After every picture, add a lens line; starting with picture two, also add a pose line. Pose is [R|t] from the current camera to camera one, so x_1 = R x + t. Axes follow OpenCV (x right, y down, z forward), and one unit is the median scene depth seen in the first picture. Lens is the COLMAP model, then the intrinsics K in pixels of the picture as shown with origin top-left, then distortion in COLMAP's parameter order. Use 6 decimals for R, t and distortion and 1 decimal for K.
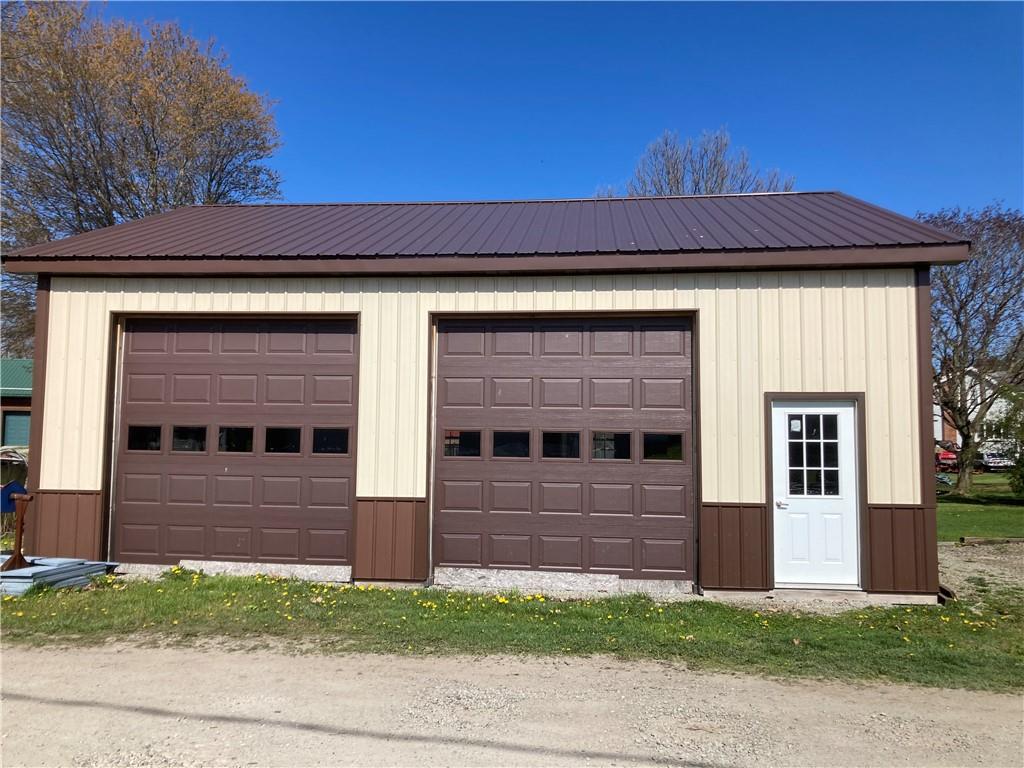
lens RADIAL K [[633.0, 0, 512.1], [0, 633.0, 394.6], [0, 0, 1]] dist [0.045366, -0.046977]
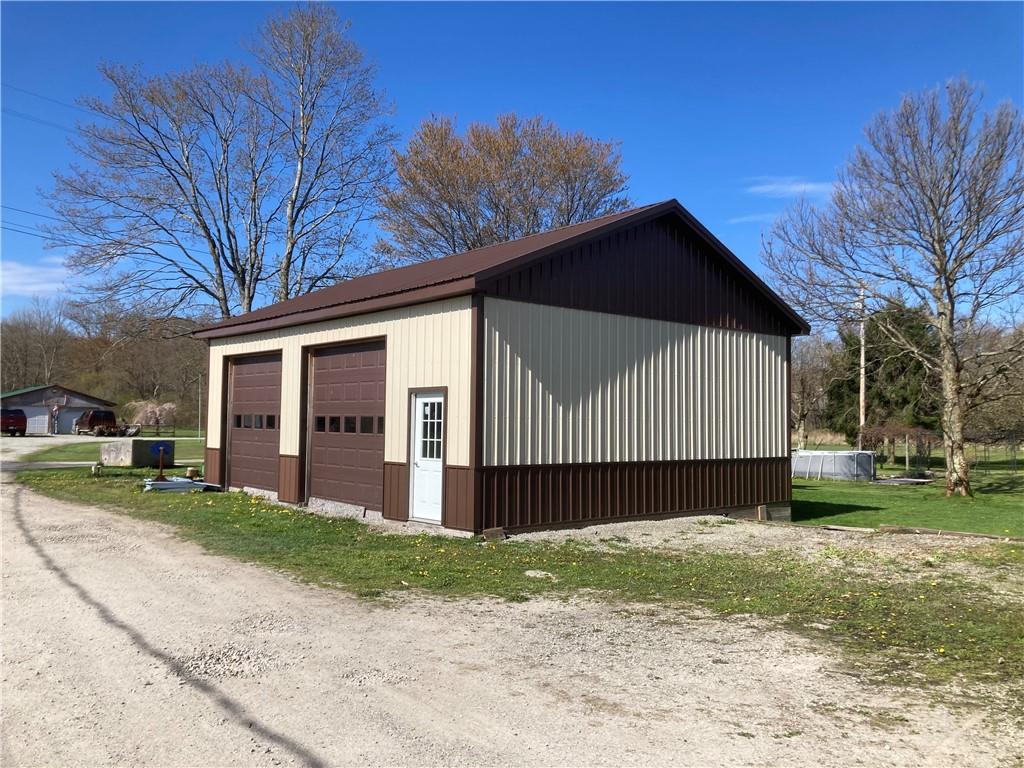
lens RADIAL K [[830.7, 0, 512.0], [0, 830.7, 384.0], [0, 0, 1]] dist [0.077742, -0.138334]
pose [[0.715383, -0.034414, -0.697885, 1.907245], [0.036063, 0.999274, -0.012309, 0.018990], [0.697802, -0.016362, 0.716104, -0.215880]]
